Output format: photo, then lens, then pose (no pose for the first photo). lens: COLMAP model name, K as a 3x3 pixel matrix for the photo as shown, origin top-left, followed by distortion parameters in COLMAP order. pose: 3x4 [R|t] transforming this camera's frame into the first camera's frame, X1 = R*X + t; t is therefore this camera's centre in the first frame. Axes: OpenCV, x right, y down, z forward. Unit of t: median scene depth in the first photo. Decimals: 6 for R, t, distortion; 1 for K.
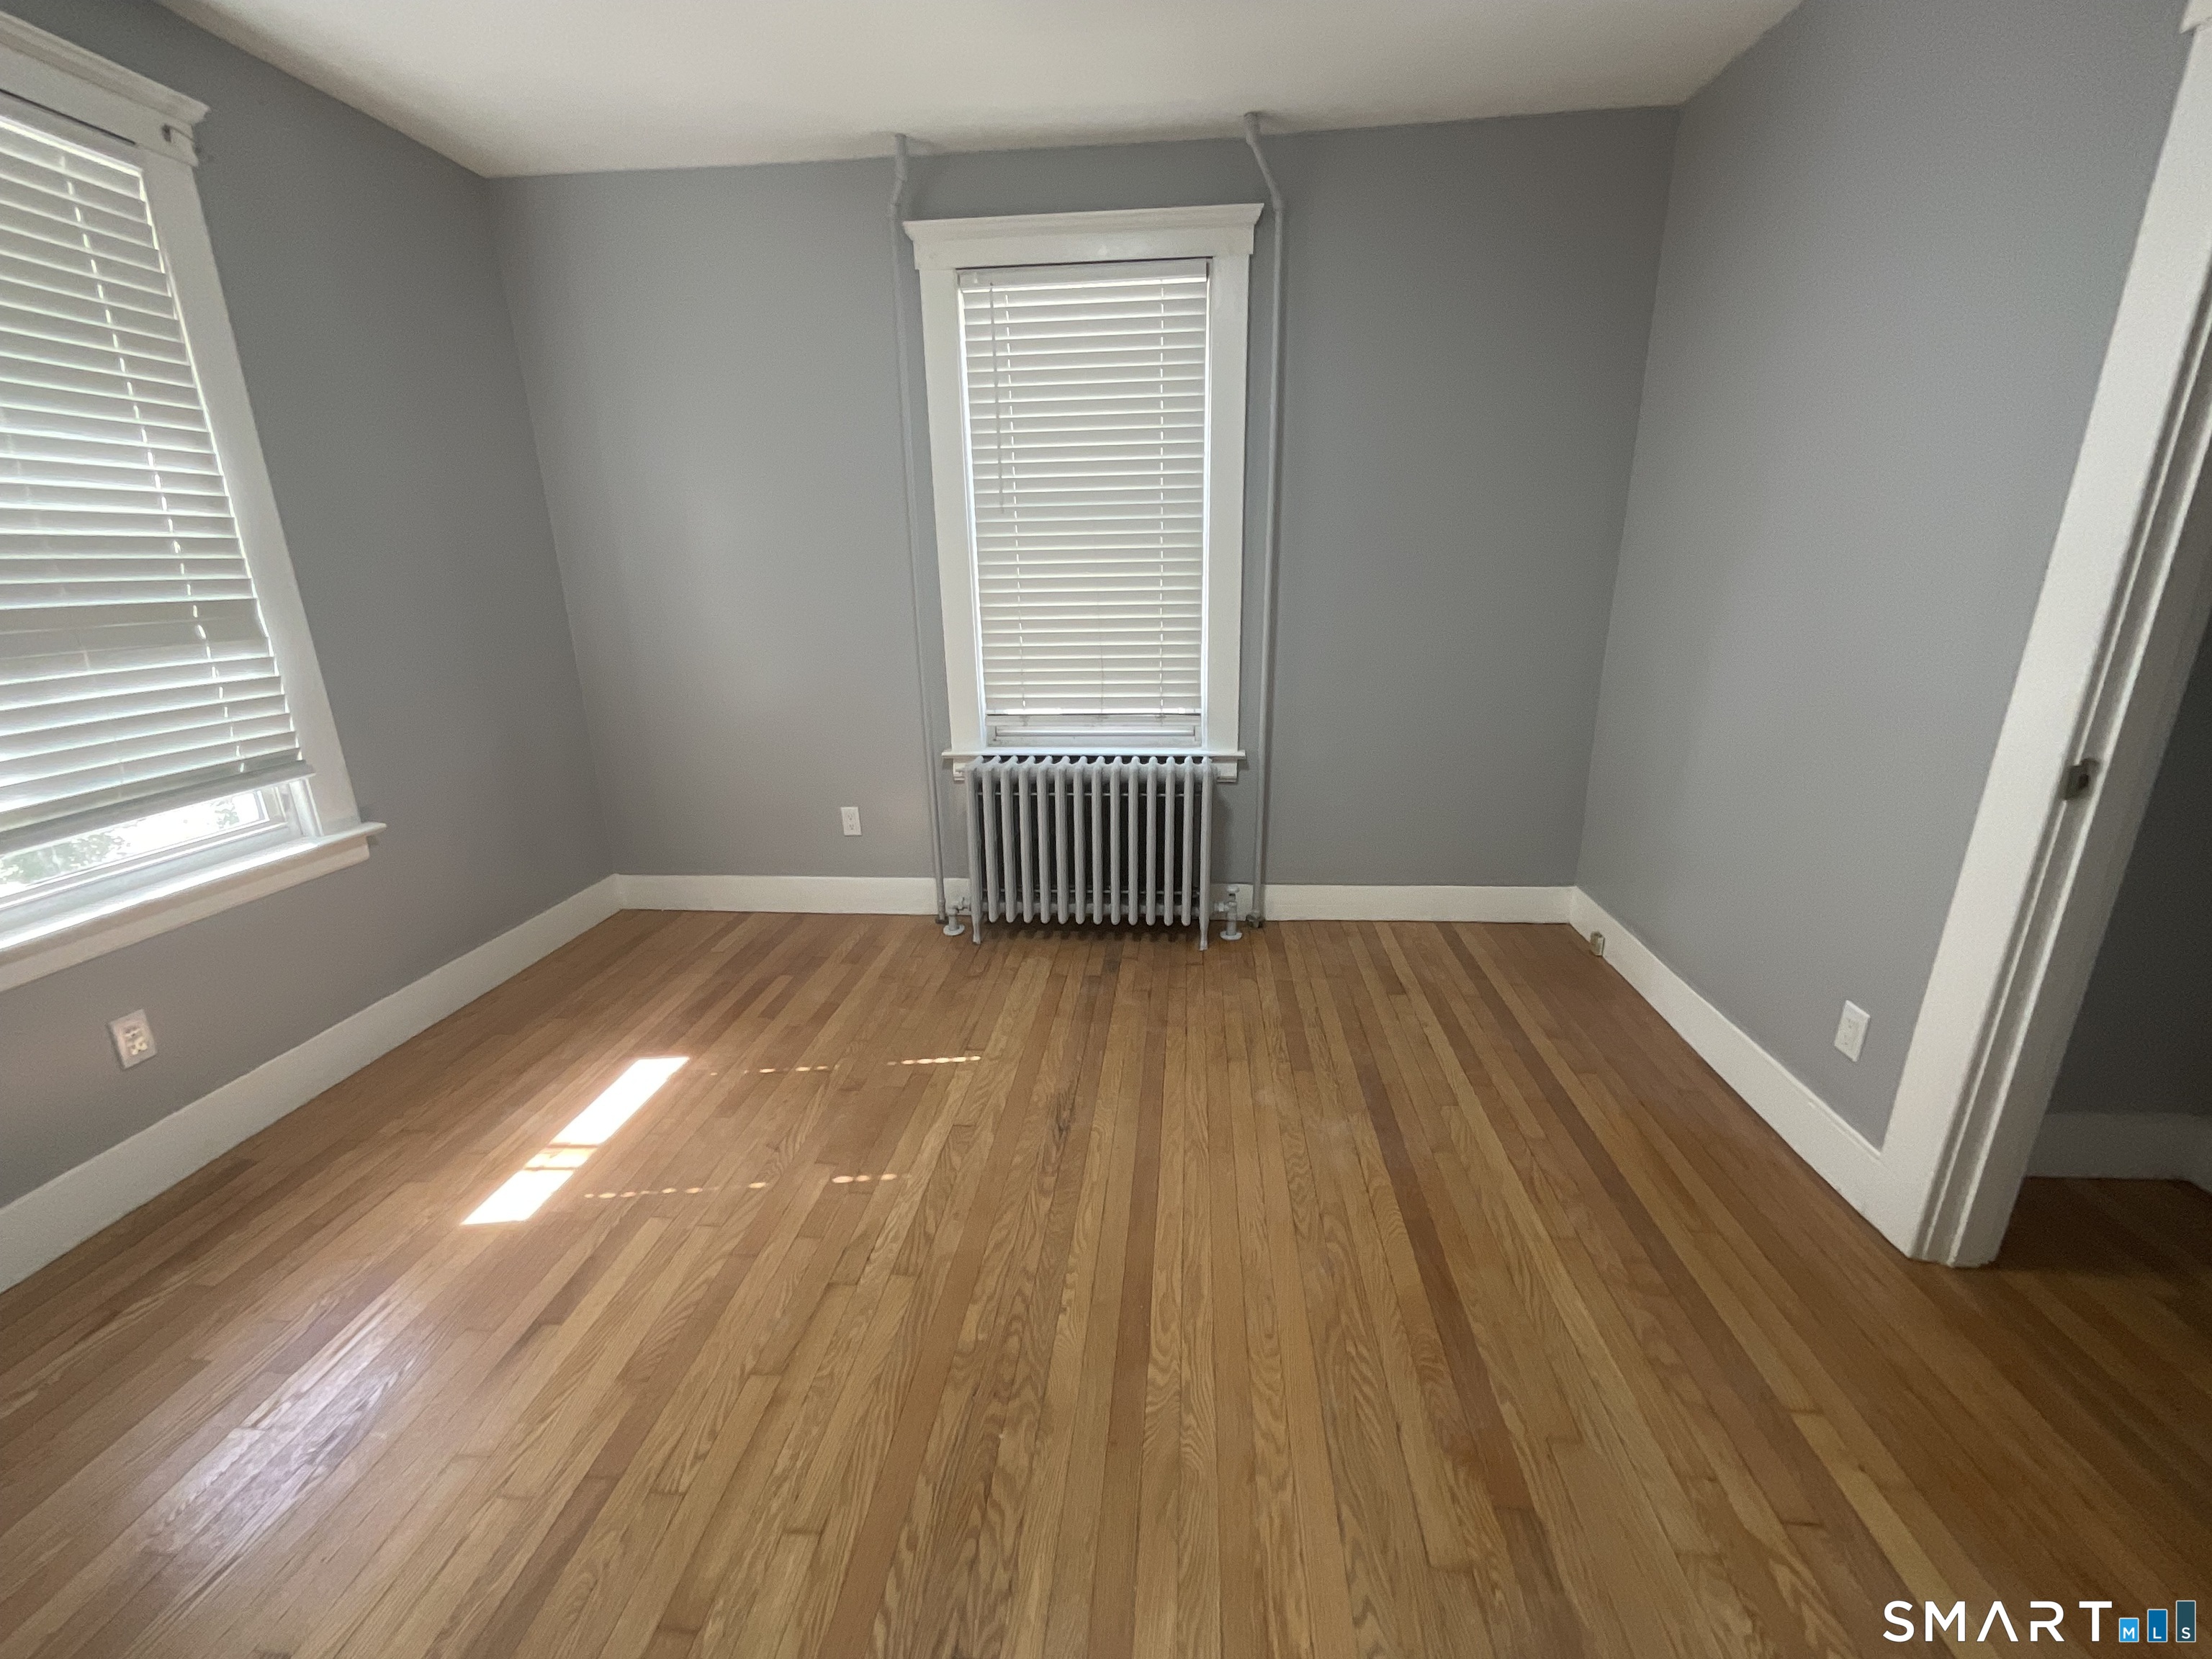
lens RADIAL K [[892.6, 0, 1108.5], [0, 892.6, 833.0], [0, 0, 1]] dist [-0.007854, 0.002067]
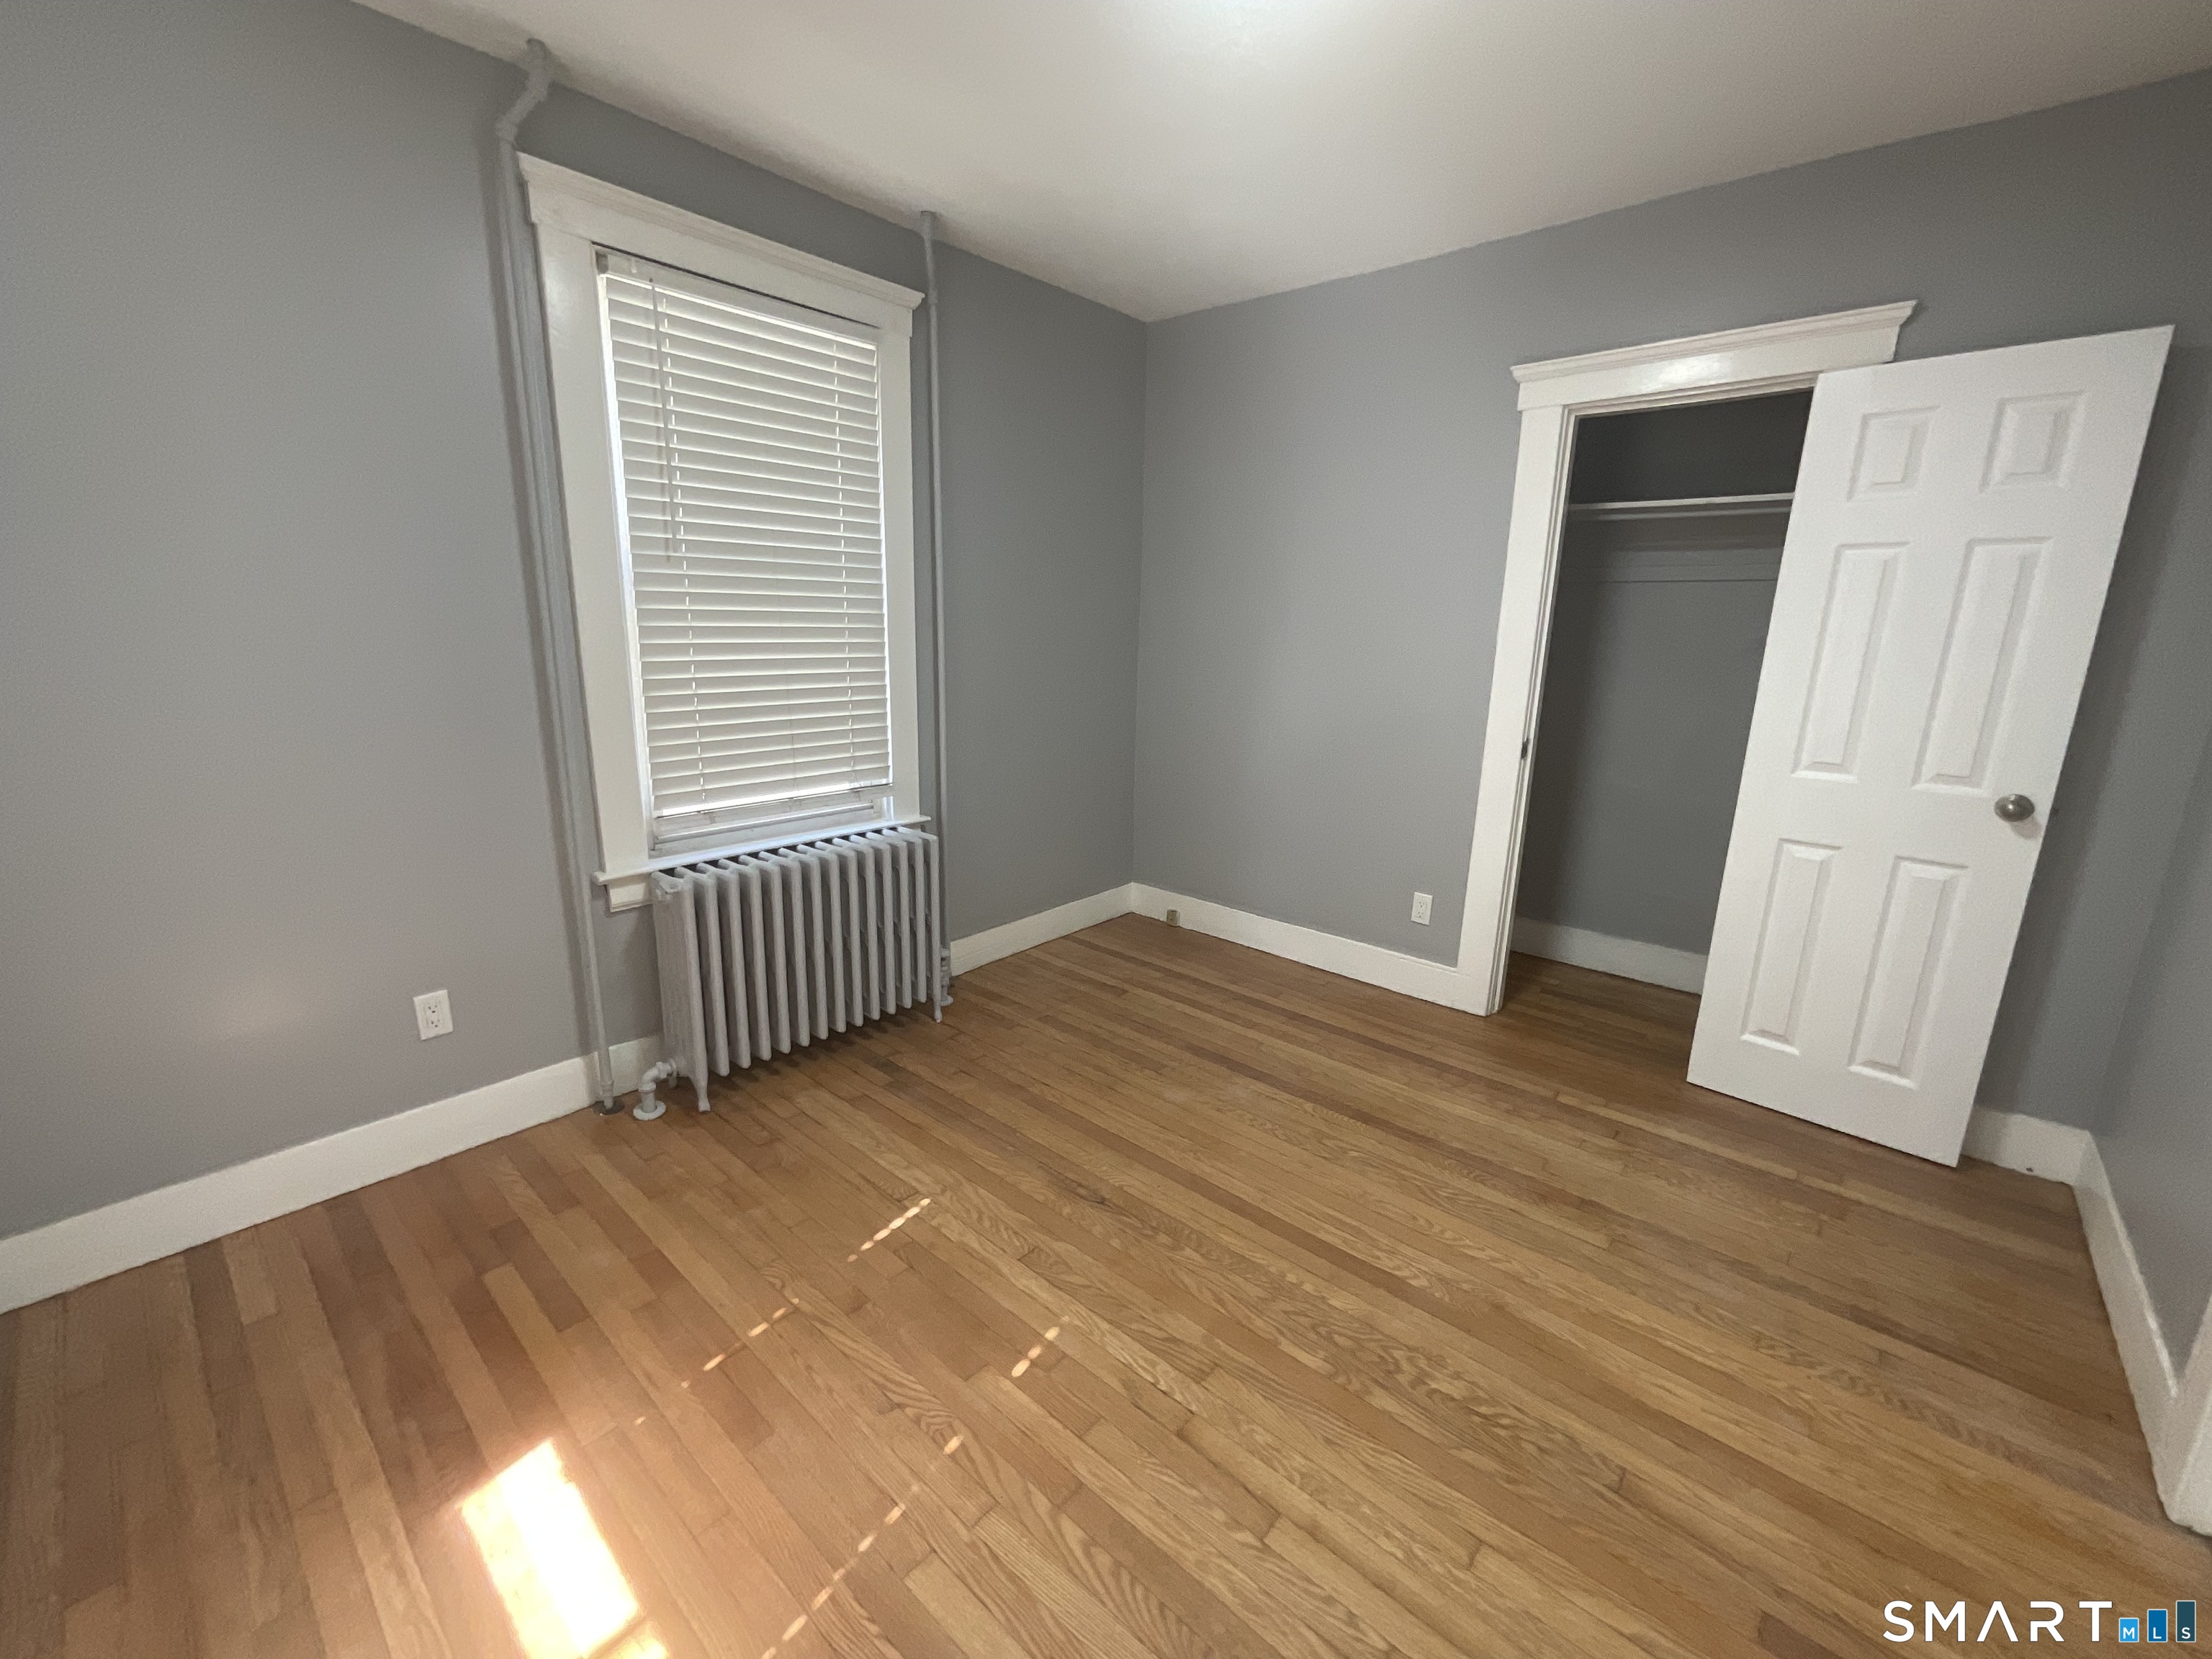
lens RADIAL K [[892.6, 0, 1107.2], [0, 892.6, 832.2], [0, 0, 1]] dist [-0.007854, 0.002067]
pose [[0.593007, -0.155238, 0.790091, -0.625595], [0.209744, 0.977145, 0.034566, -0.079056], [-0.777400, 0.145218, 0.612014, 0.280540]]
